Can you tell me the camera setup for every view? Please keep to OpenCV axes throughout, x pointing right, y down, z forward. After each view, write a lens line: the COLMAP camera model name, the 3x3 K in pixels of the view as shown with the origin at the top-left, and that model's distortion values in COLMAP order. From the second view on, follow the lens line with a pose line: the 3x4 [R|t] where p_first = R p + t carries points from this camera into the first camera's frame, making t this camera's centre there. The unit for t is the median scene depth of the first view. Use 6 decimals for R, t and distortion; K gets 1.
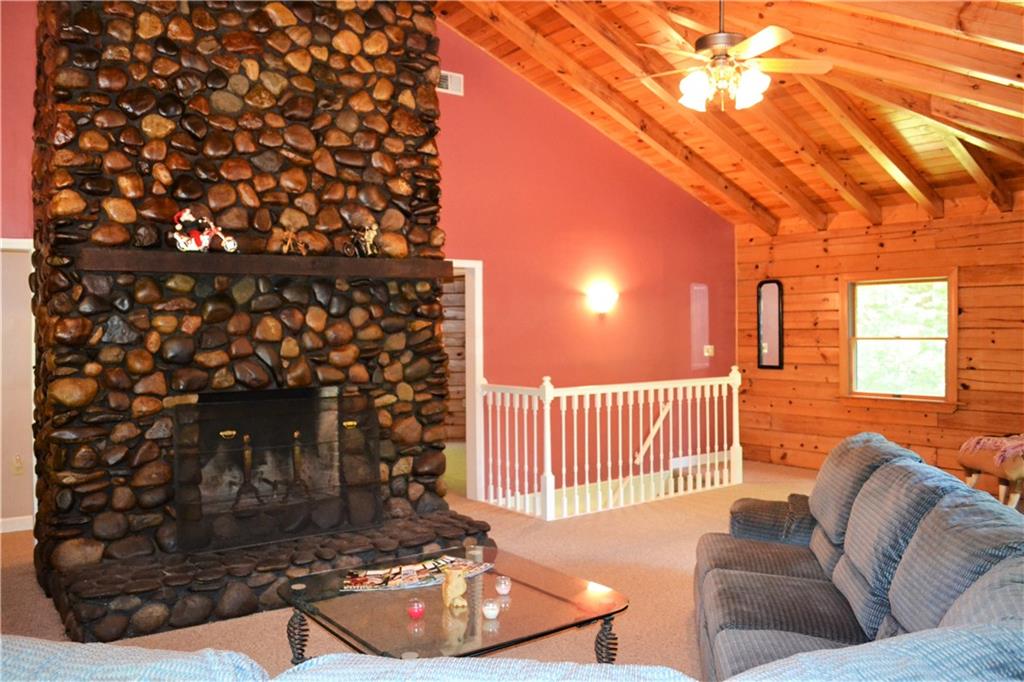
lens RADIAL K [[823.9, 0, 482.5], [0, 823.9, 342.2], [0, 0, 1]] dist [-0.088522, 0.017264]
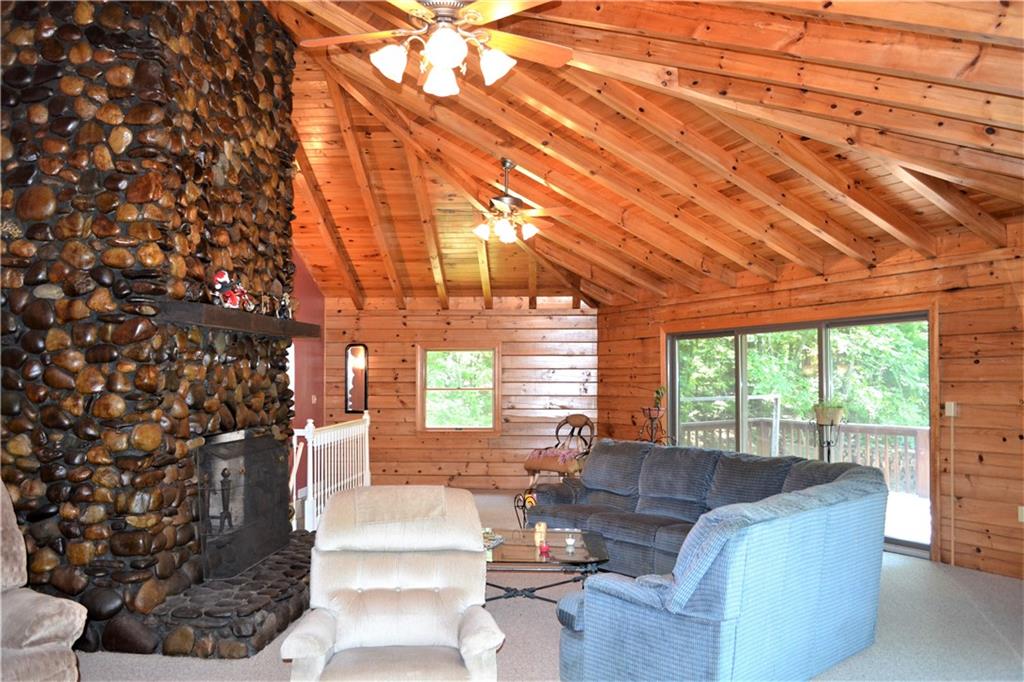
lens RADIAL K [[823.9, 0, 482.5], [0, 823.9, 342.2], [0, 0, 1]] dist [-0.088522, 0.017264]
pose [[0.665463, 0.043452, 0.745165, -0.527040], [0.005559, 0.997988, -0.063160, 0.004812], [-0.746410, 0.046173, 0.663883, -0.010115]]
